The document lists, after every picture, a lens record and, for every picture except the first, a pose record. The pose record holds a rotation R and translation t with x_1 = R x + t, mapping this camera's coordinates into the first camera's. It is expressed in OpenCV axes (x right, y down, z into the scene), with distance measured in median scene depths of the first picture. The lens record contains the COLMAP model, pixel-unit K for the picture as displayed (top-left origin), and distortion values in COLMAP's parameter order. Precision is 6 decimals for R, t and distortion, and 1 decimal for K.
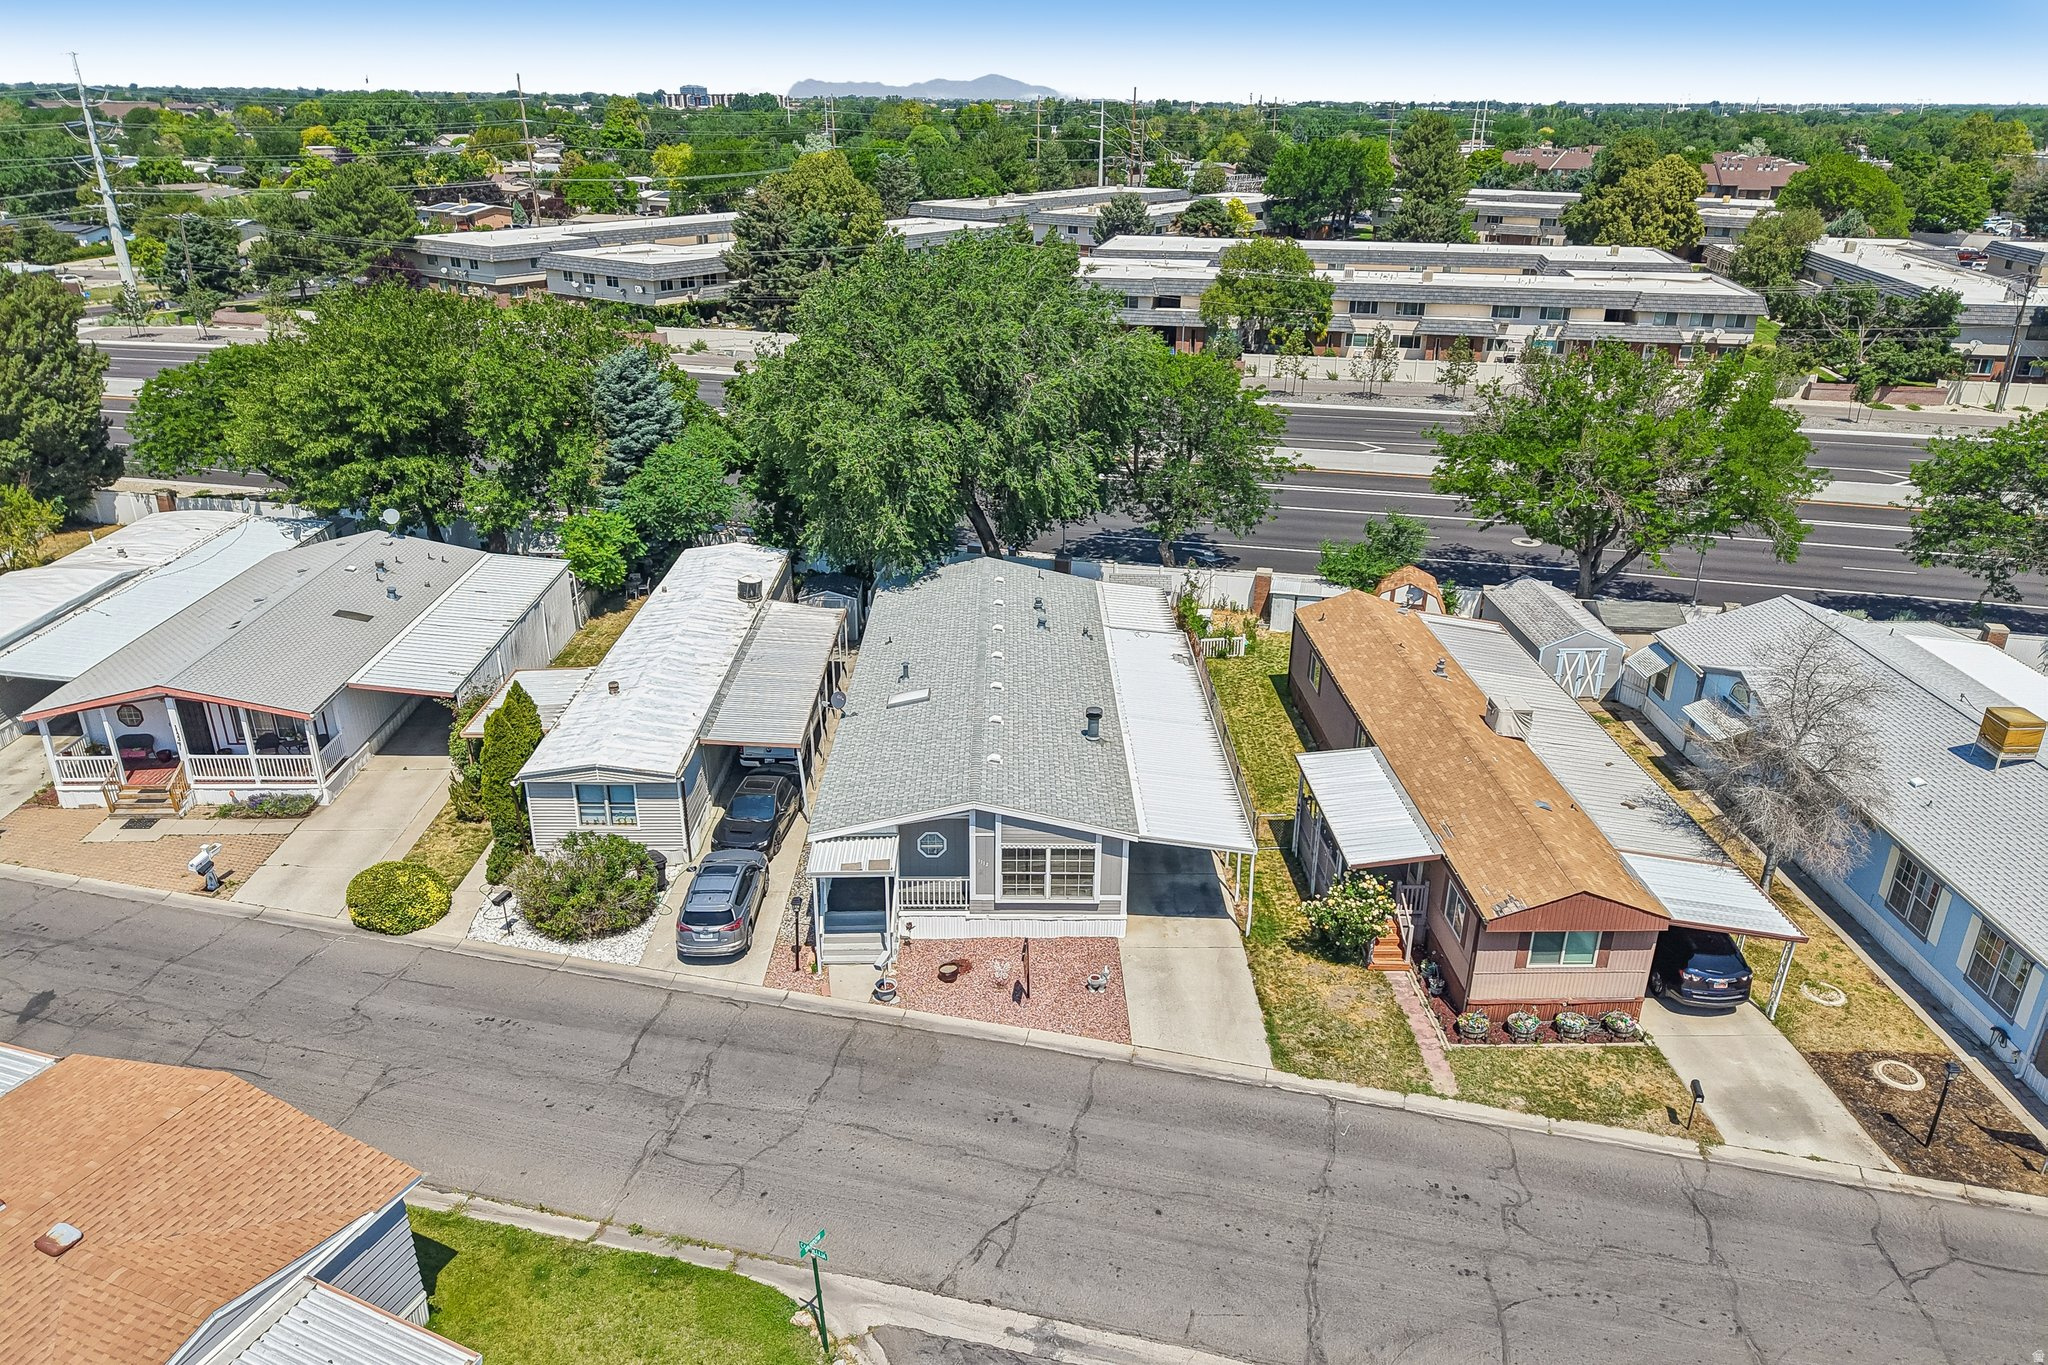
lens RADIAL K [[1368.2, 0, 1028.5], [0, 1368.2, 684.9], [0, 0, 1]] dist [0.039078, -0.042734]
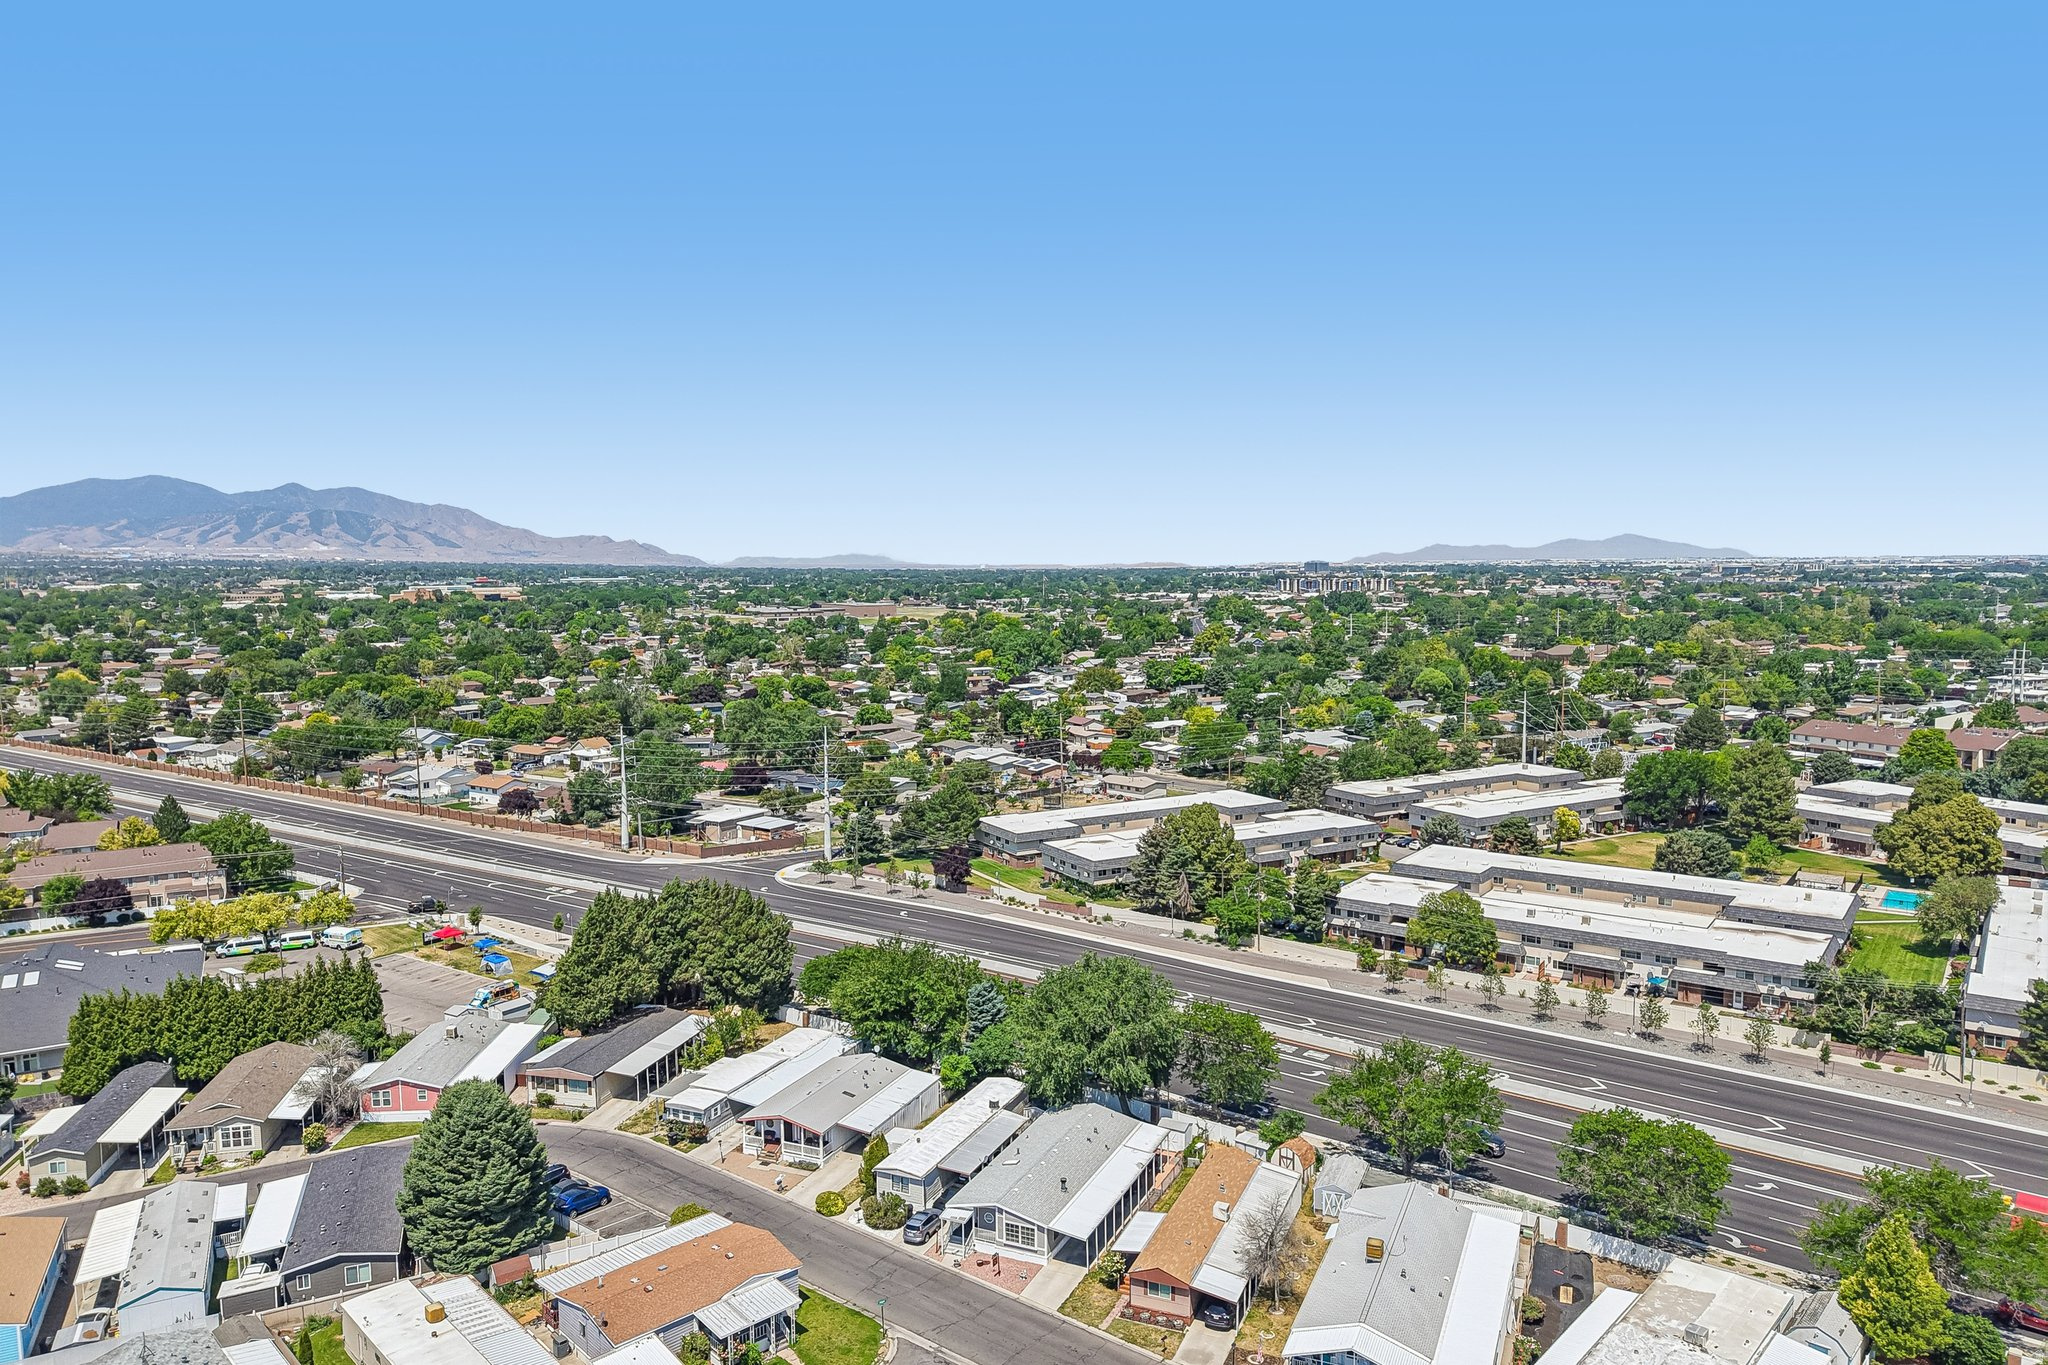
lens RADIAL K [[1368.2, 0, 1035.3], [0, 1368.2, 686.7], [0, 0, 1]] dist [0.039078, -0.042734]
pose [[0.909056, 0.024437, -0.415956, 1.021586], [-0.149994, 0.950546, -0.271963, -0.147035], [0.388740, 0.309621, 0.867765, -1.553750]]
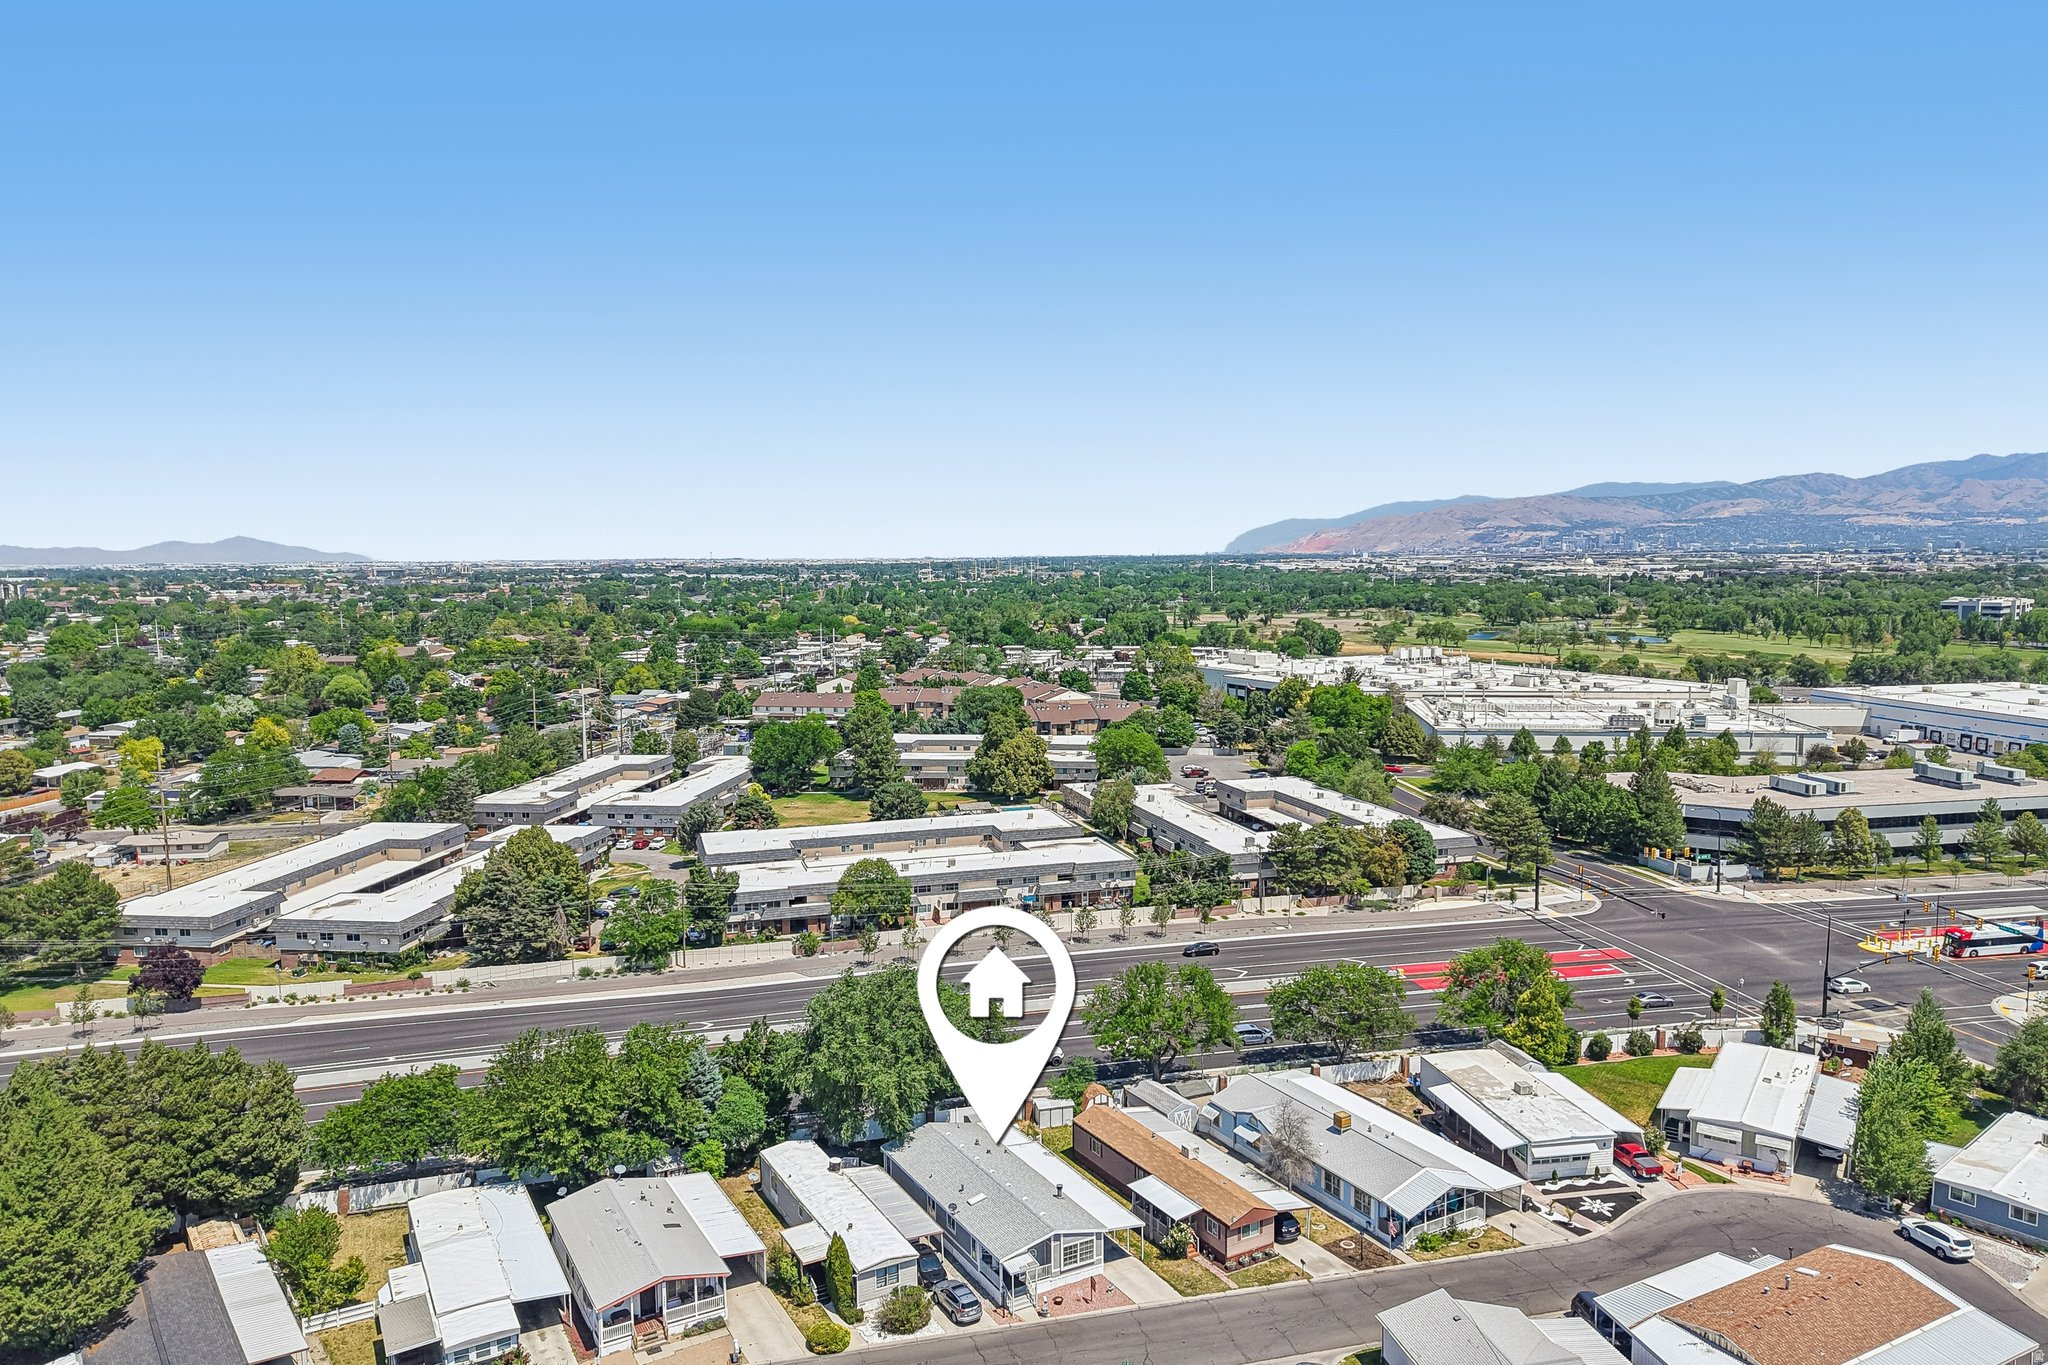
lens RADIAL K [[1368.2, 0, 1031.3], [0, 1368.2, 693.7], [0, 0, 1]] dist [0.039078, -0.042734]
pose [[0.879790, -0.065516, 0.470826, -1.046812], [0.201506, 0.948466, -0.244555, -0.214122], [-0.430540, 0.310031, 0.847653, -1.301558]]
